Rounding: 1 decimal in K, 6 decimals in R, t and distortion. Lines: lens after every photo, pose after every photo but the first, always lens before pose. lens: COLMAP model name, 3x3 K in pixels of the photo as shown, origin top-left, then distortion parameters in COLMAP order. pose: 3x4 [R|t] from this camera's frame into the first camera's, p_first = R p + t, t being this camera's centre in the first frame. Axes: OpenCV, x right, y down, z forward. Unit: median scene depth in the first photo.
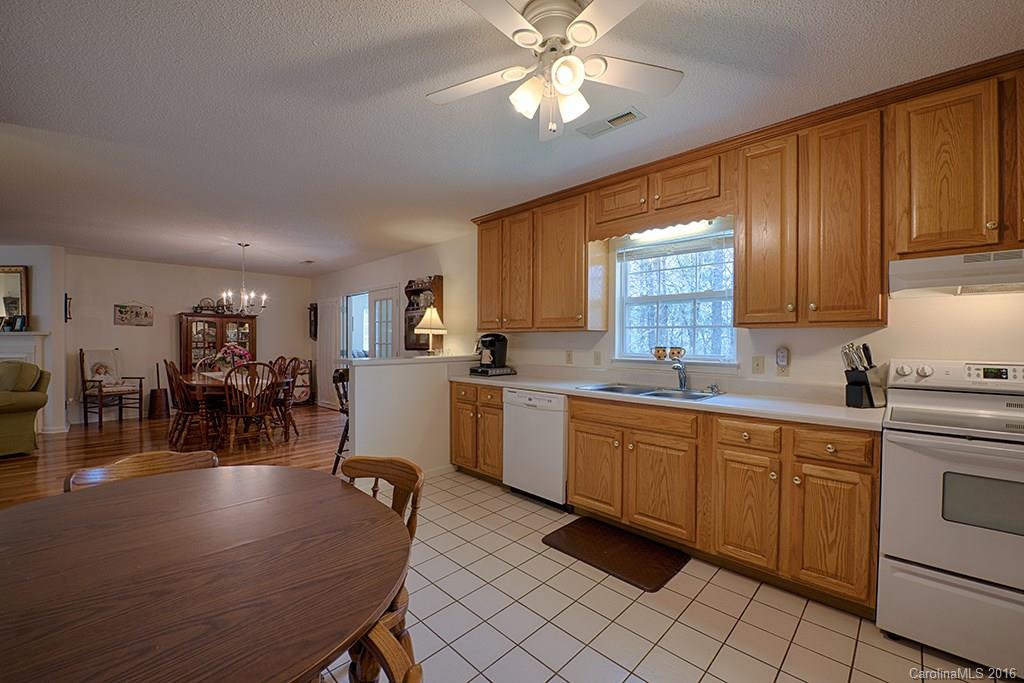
lens RADIAL K [[413.4, 0, 507.8], [0, 413.4, 341.3], [0, 0, 1]] dist [-0.016766, -0.001159]
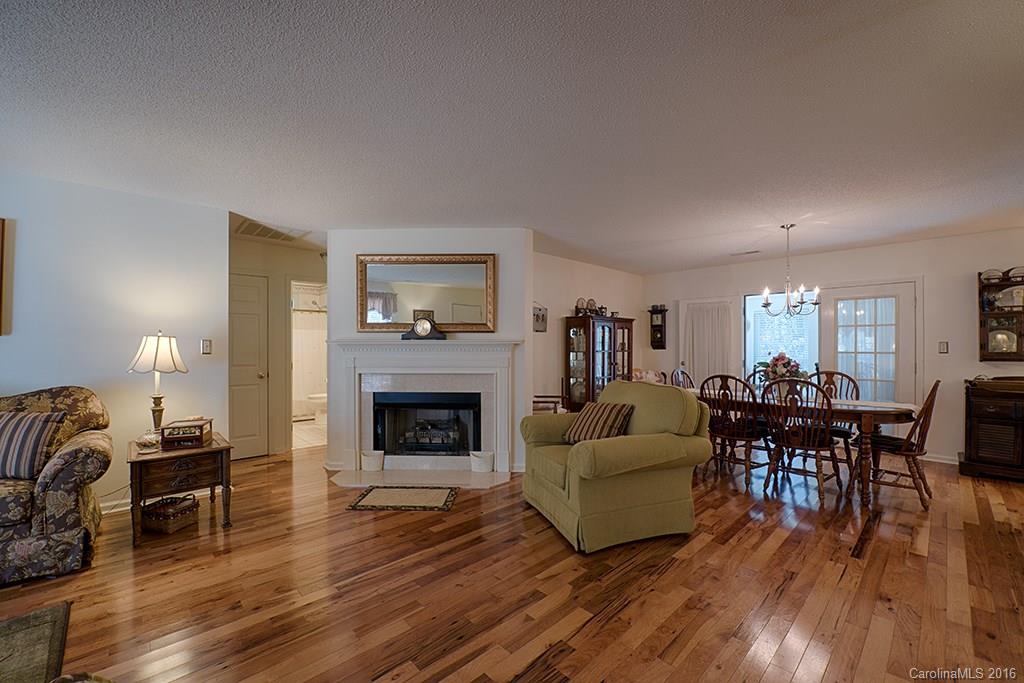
lens RADIAL K [[413.4, 0, 528.9], [0, 413.4, 343.6], [0, 0, 1]] dist [-0.016766, -0.001159]
pose [[0.999743, -0.005832, -0.021886, -0.977949], [0.005593, 0.999924, -0.010948, -0.006385], [0.021949, 0.010822, 0.999701, 0.190484]]
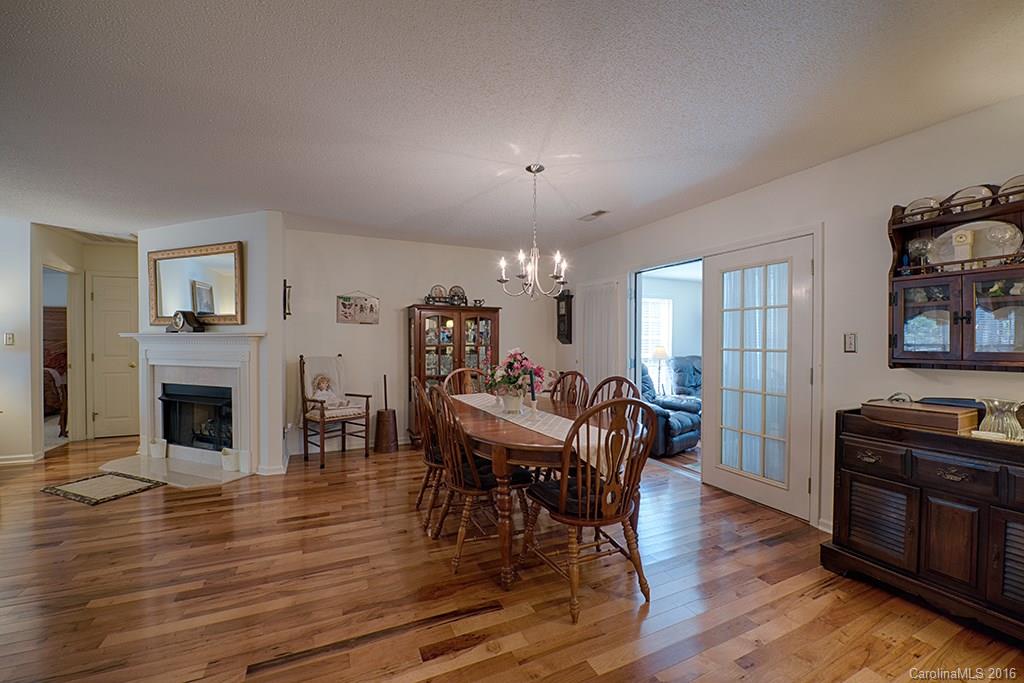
lens RADIAL K [[413.4, 0, 510.1], [0, 413.4, 339.9], [0, 0, 1]] dist [-0.016766, -0.001159]
pose [[0.938898, -0.003203, -0.344180, -0.426524], [0.000818, 0.999975, -0.007075, -0.003686], [0.344194, 0.006361, 0.938877, 0.415679]]
